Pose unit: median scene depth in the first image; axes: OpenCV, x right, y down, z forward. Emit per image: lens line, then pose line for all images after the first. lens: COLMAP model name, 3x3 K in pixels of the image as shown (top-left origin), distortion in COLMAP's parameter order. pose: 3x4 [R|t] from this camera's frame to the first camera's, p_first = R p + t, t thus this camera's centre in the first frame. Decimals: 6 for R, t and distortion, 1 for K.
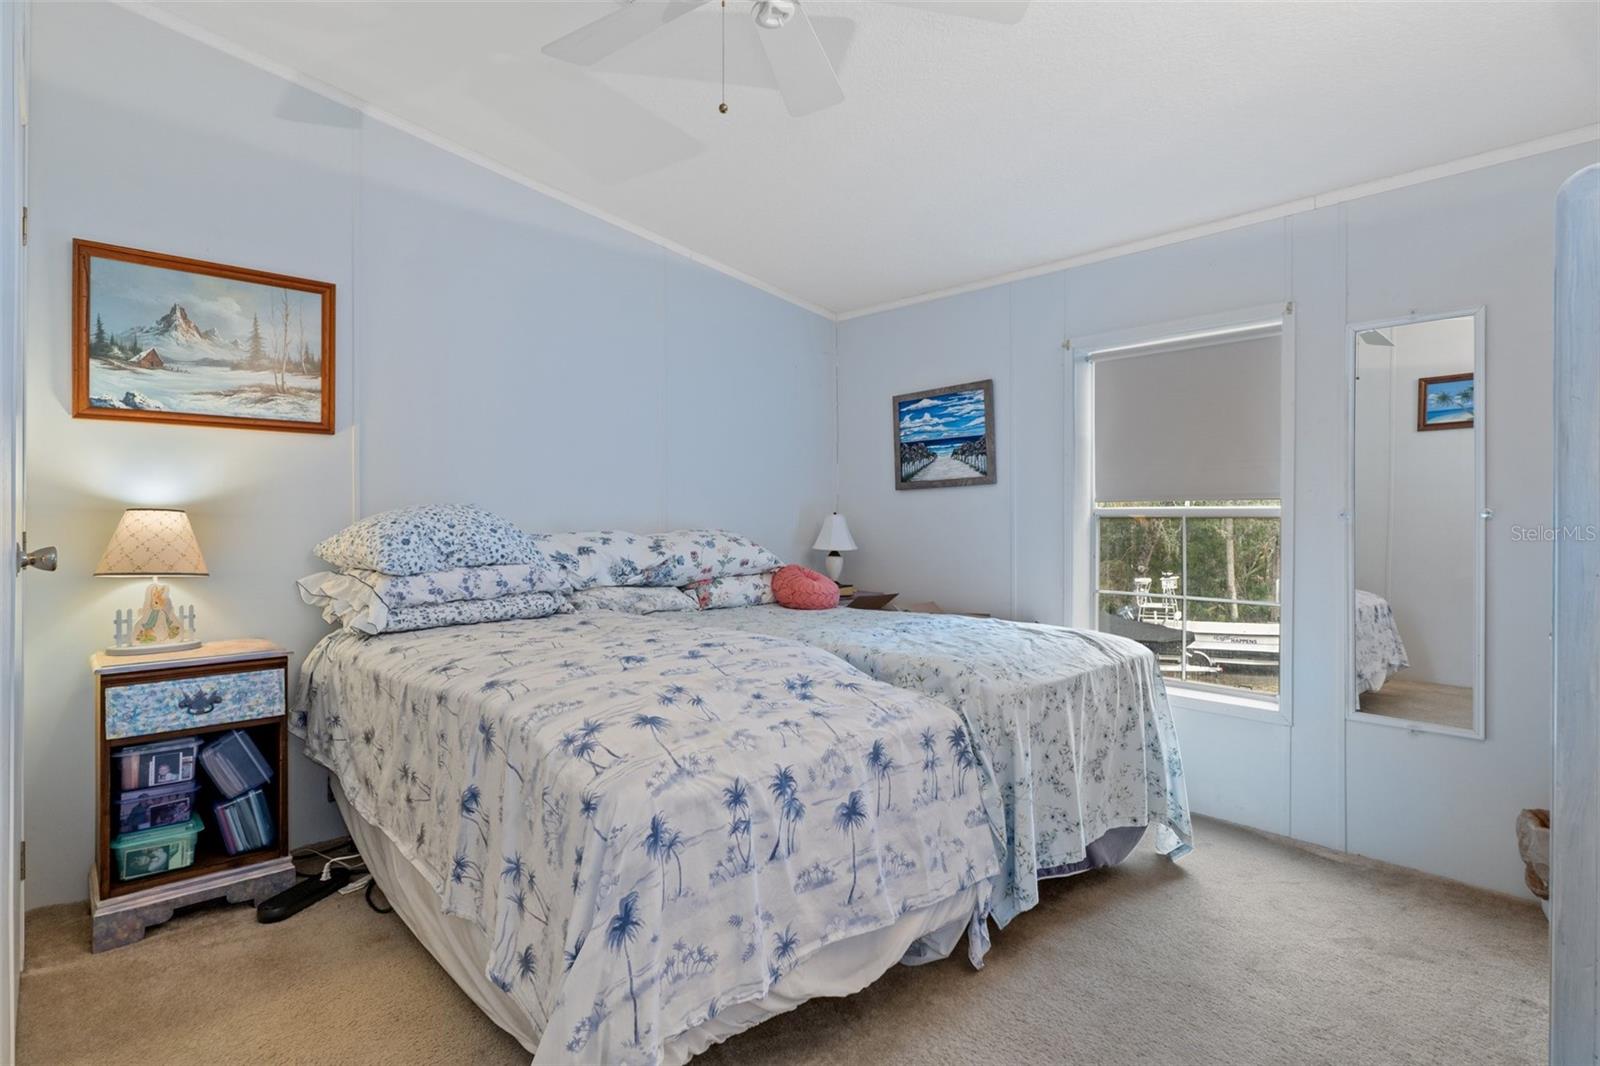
lens RADIAL K [[832.6, 0, 797.8], [0, 832.6, 530.0], [0, 0, 1]] dist [0.001933, 0.000904]
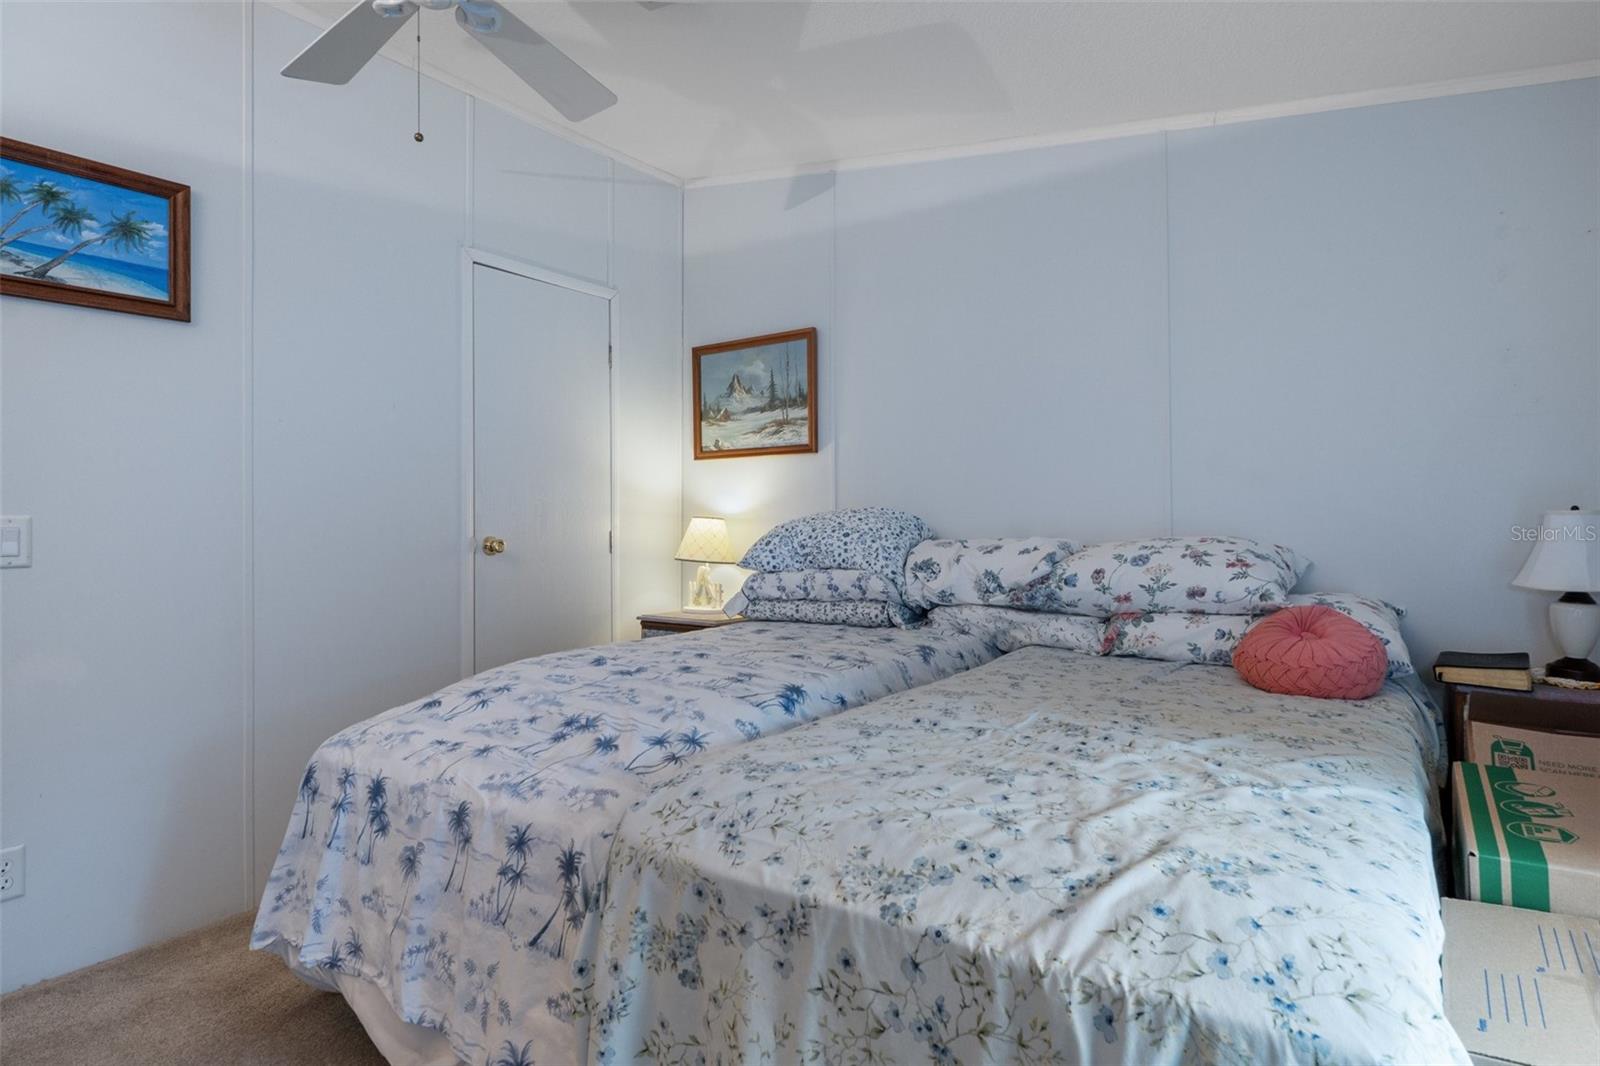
lens RADIAL K [[832.6, 0, 798.3], [0, 832.6, 521.3], [0, 0, 1]] dist [0.001933, 0.000904]
pose [[0.188213, -0.000220, -0.982128, 0.633315], [-0.006520, 0.999978, -0.001474, -0.014168], [0.982107, 0.006681, 0.188207, 0.774069]]
